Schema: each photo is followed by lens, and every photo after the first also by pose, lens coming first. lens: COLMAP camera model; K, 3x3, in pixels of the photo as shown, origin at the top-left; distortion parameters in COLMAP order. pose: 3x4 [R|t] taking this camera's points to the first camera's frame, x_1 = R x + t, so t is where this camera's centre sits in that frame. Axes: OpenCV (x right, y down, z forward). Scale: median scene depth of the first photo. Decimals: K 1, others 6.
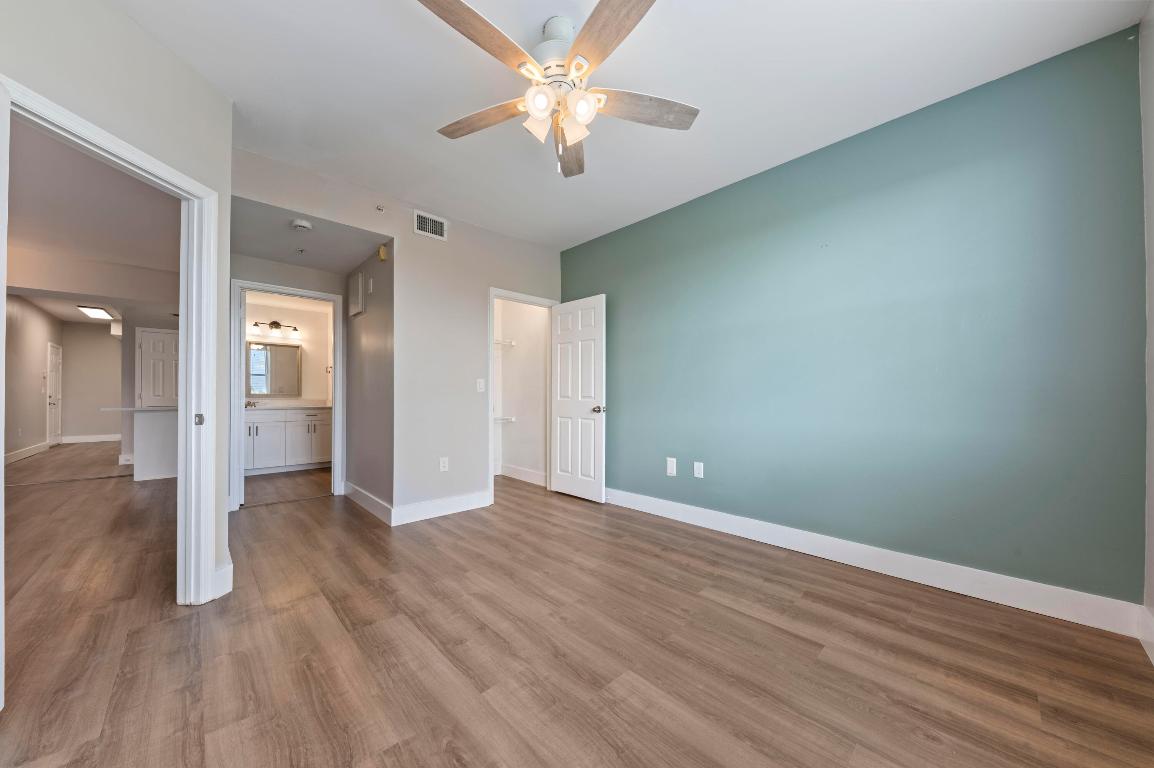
lens RADIAL K [[431.8, 0, 583.0], [0, 431.8, 392.1], [0, 0, 1]] dist [0.001328, -0.000112]
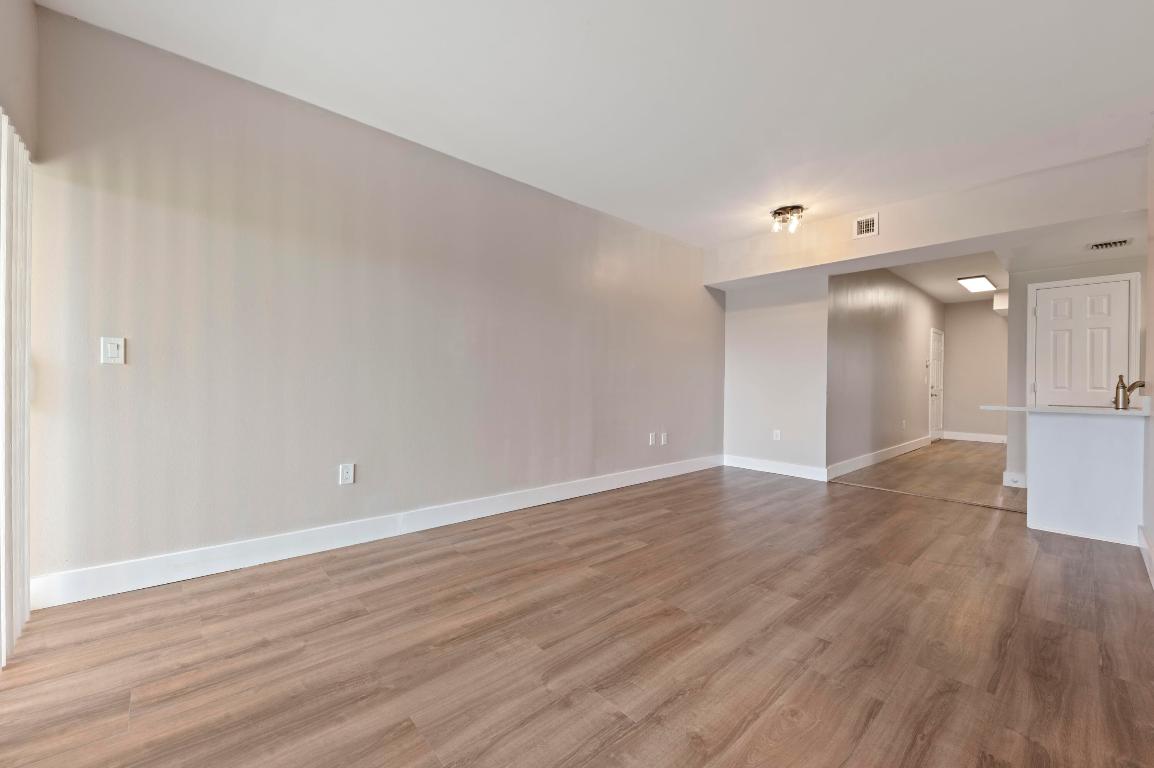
lens RADIAL K [[433.9, 0, 581.4], [0, 433.9, 386.1], [0, 0, 1]] dist [-0.000564, -0.000184]
pose [[-0.020249, 0.006735, -0.999772, -0.310645], [0.005662, 0.999962, 0.006621, -0.000939], [0.999779, -0.005527, -0.020286, 0.286883]]
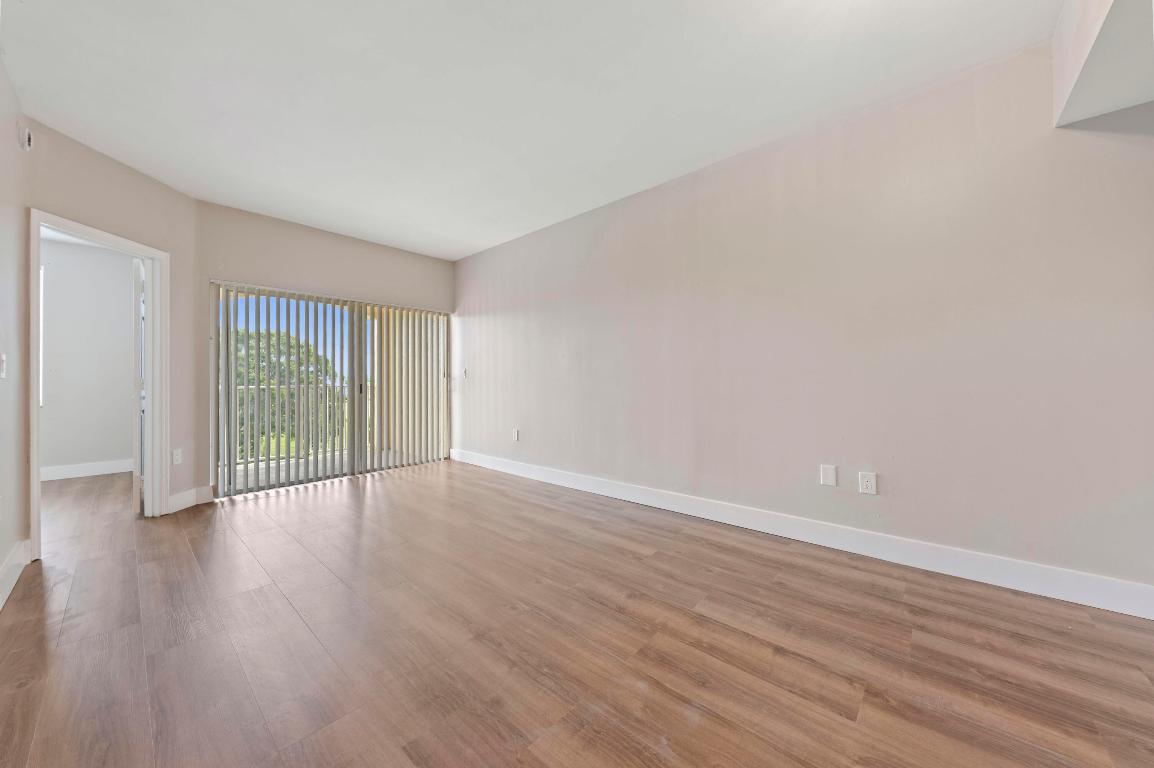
lens RADIAL K [[394.5, 0, 582.7], [0, 394.5, 384.6], [0, 0, 1]] dist [-0.006069, -0.000507]
pose [[-0.992620, 0.007759, -0.121018, -0.744014], [0.009149, 0.999898, -0.010938, 0.006041], [0.120921, -0.011965, -0.992590, 0.735116]]
